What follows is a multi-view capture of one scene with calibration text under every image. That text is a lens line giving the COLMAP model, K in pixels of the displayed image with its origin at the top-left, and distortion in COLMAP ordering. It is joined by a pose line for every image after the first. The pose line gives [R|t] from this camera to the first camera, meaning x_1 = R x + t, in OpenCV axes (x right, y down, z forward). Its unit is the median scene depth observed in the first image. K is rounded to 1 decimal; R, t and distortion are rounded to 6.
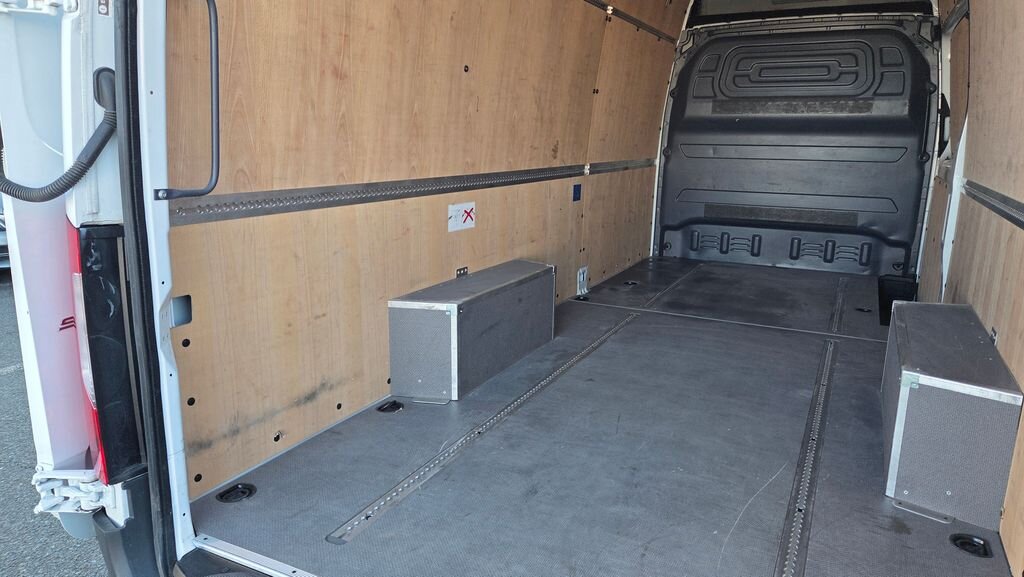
lens RADIAL K [[684.1, 0, 508.4], [0, 684.1, 294.6], [0, 0, 1]] dist [0.071625, -0.049376]
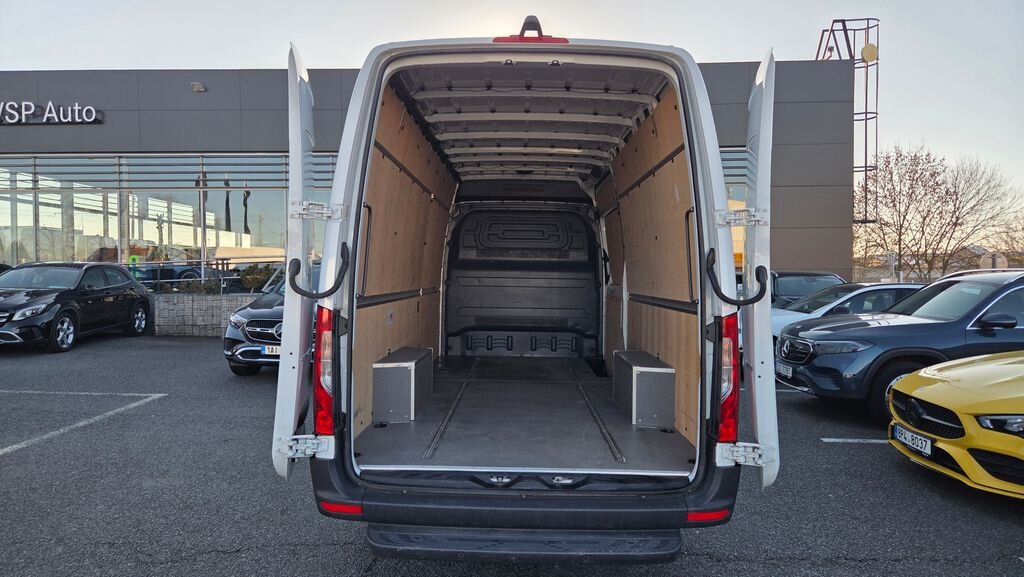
lens RADIAL K [[684.1, 0, 508.4], [0, 684.1, 294.6], [0, 0, 1]] dist [0.071625, -0.049376]
pose [[0.898207, -0.015781, 0.439289, -0.313830], [0.100644, 0.980192, -0.170573, 0.083618], [-0.427896, 0.197421, 0.882003, -0.347860]]
